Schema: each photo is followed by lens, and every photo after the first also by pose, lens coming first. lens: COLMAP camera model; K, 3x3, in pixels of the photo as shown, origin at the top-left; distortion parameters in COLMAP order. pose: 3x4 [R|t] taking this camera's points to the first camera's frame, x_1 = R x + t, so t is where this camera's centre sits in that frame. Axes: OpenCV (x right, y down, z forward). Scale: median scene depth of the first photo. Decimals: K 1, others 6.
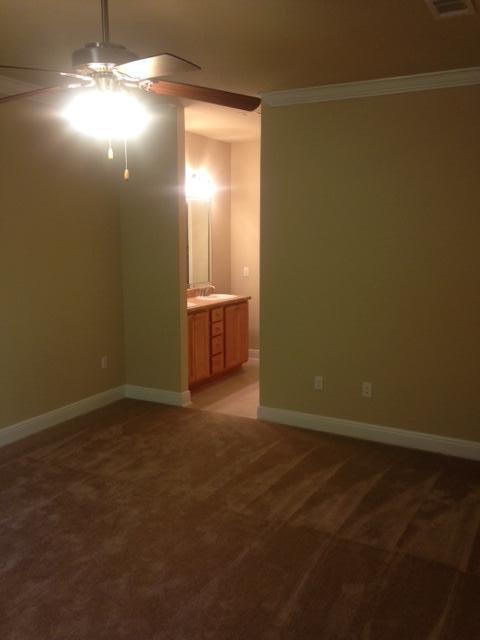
lens RADIAL K [[592.6, 0, 240.0], [0, 592.6, 320.0], [0, 0, 1]] dist [0.096742, 0.000250]
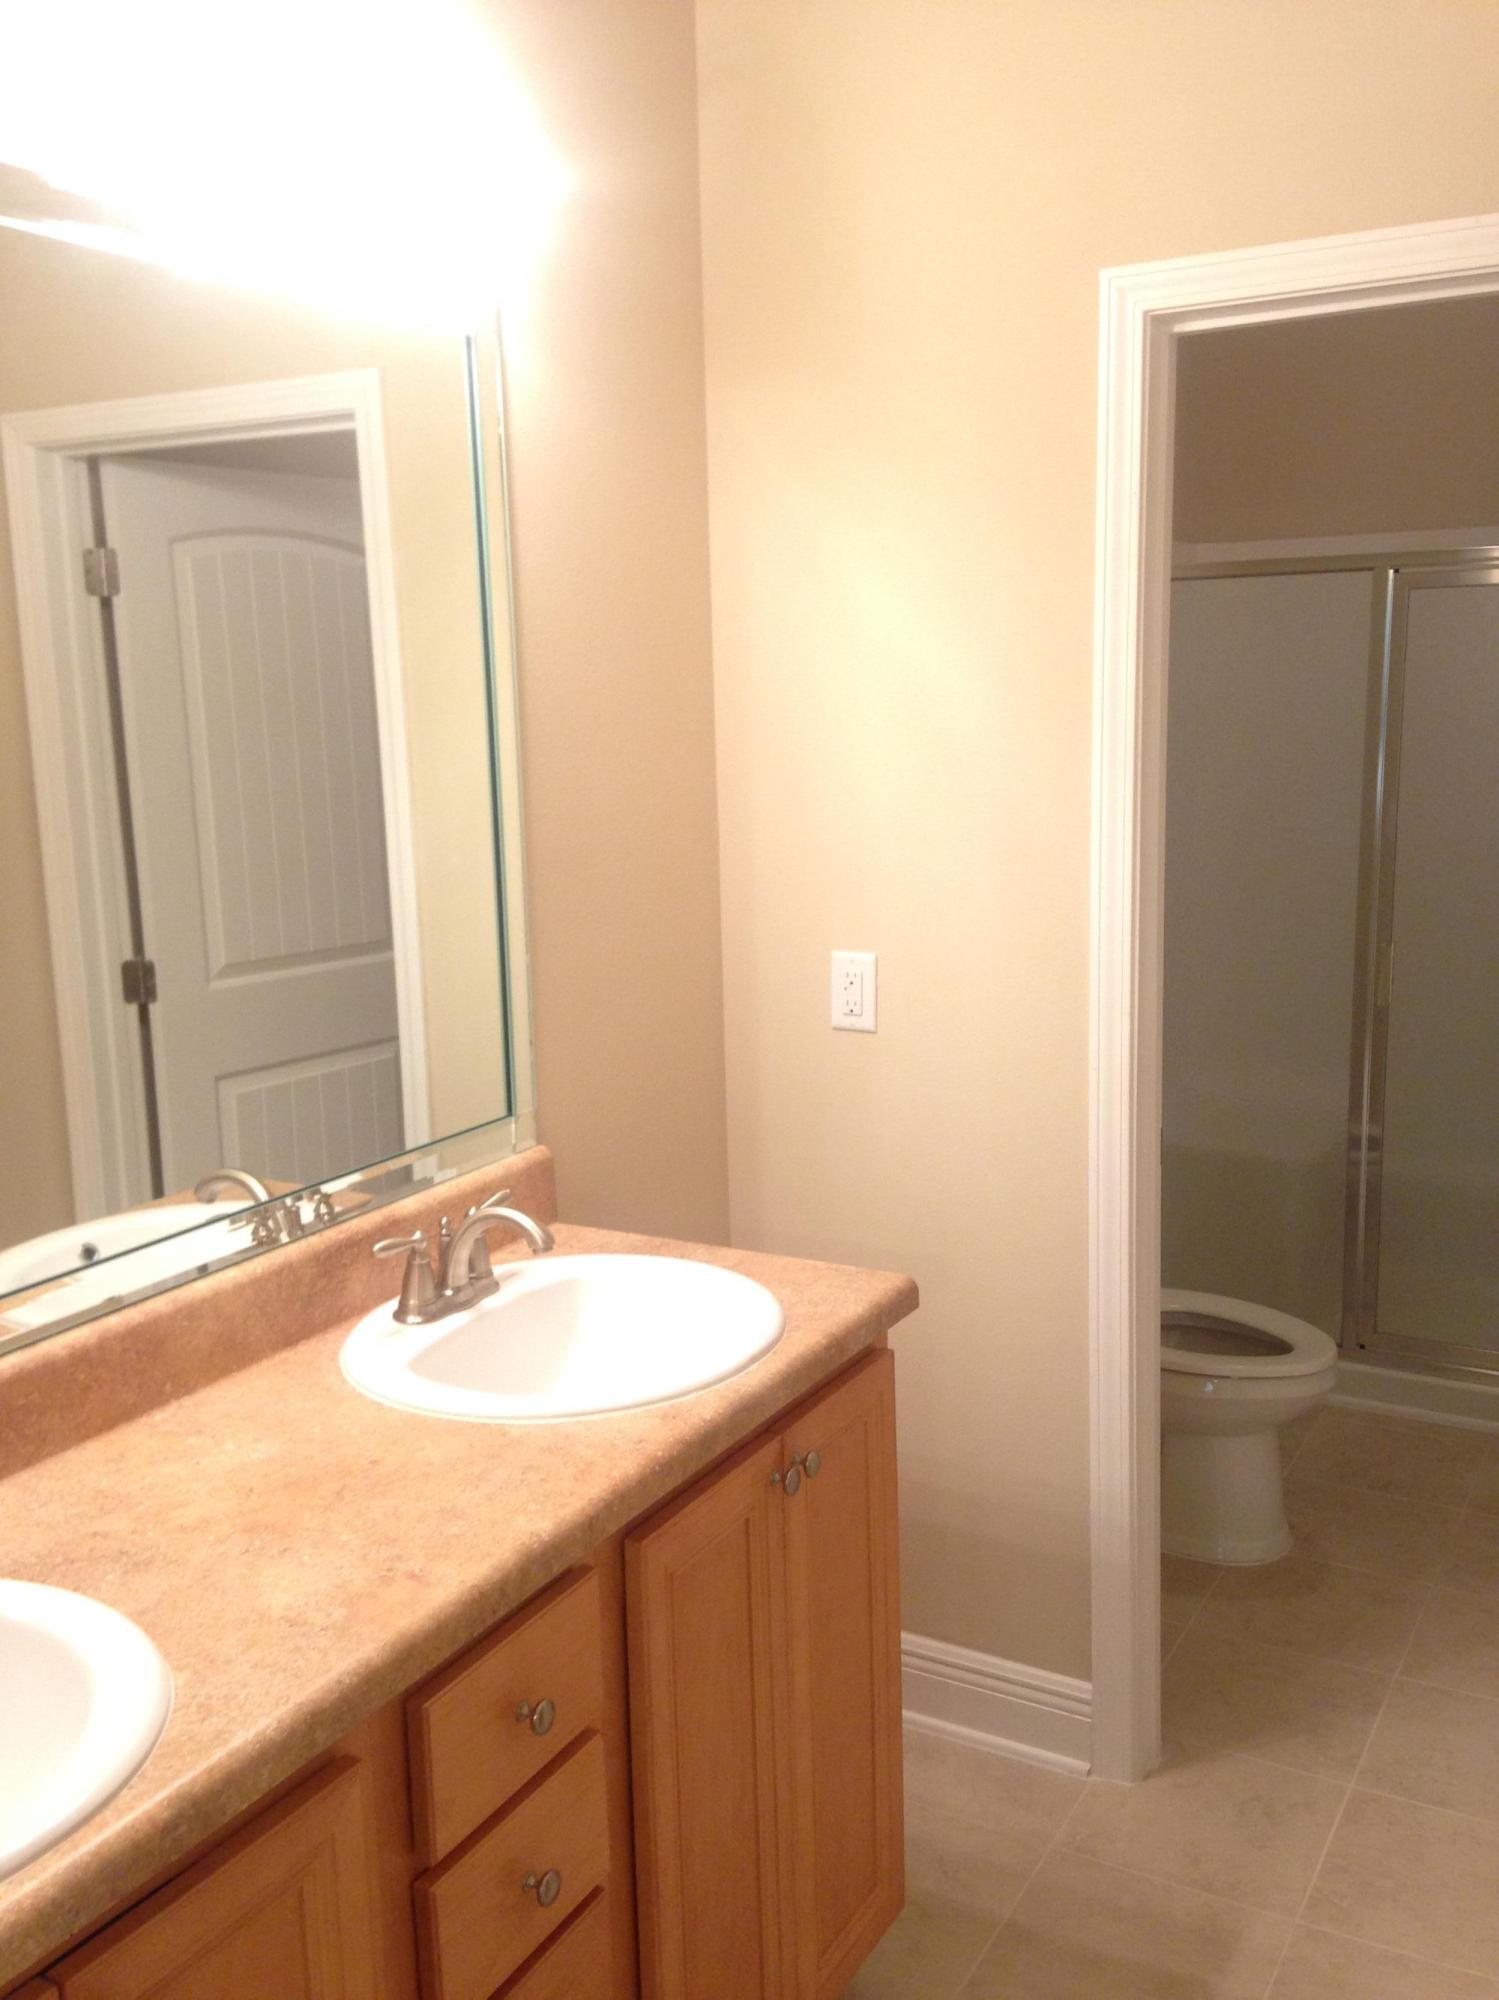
lens RADIAL K [[1851.8, 0, 749.5], [0, 1851.8, 1000.0], [0, 0, 1]] dist [0.096742, 0.000250]
pose [[0.999574, -0.018598, -0.022502, -0.001843], [0.018991, 0.999668, 0.017395, -0.096310], [0.022171, -0.017815, 0.999595, 0.721605]]
